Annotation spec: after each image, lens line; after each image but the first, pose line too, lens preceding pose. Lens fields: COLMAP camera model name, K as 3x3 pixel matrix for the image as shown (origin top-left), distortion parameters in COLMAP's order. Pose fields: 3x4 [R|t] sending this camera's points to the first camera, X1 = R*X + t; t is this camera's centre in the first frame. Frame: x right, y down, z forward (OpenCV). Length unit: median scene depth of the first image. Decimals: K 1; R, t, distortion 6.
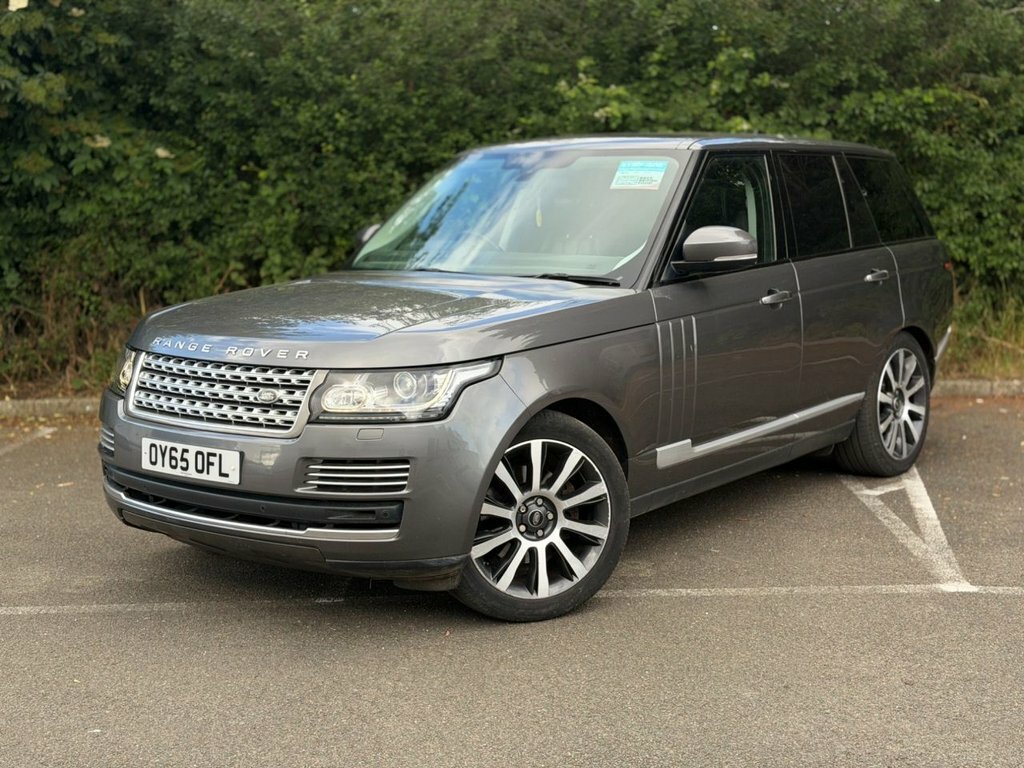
lens RADIAL K [[1431.8, 0, 541.4], [0, 1431.8, 396.6], [0, 0, 1]] dist [0.095026, 0.000000]
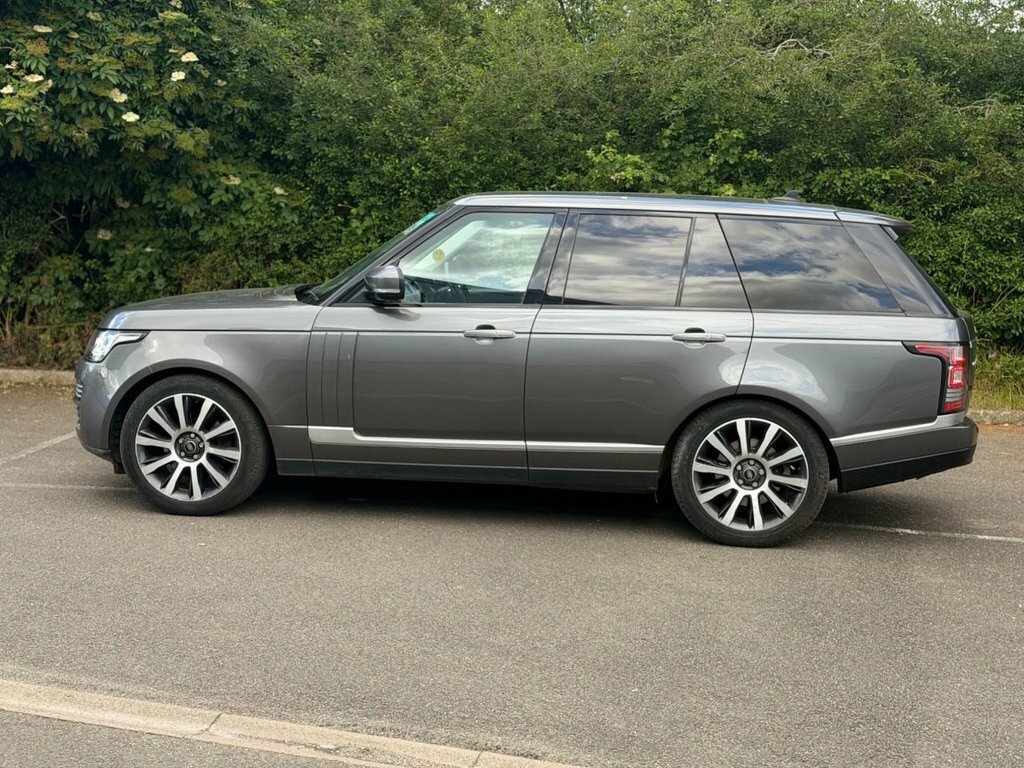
lens RADIAL K [[1431.8, 0, 524.2], [0, 1431.8, 413.4], [0, 0, 1]] dist [0.095026, 0.000000]
pose [[0.993837, 0.062164, -0.091782, 0.085517], [-0.063711, 0.997870, -0.014015, 0.033859], [0.090716, 0.019776, 0.995680, -0.255738]]
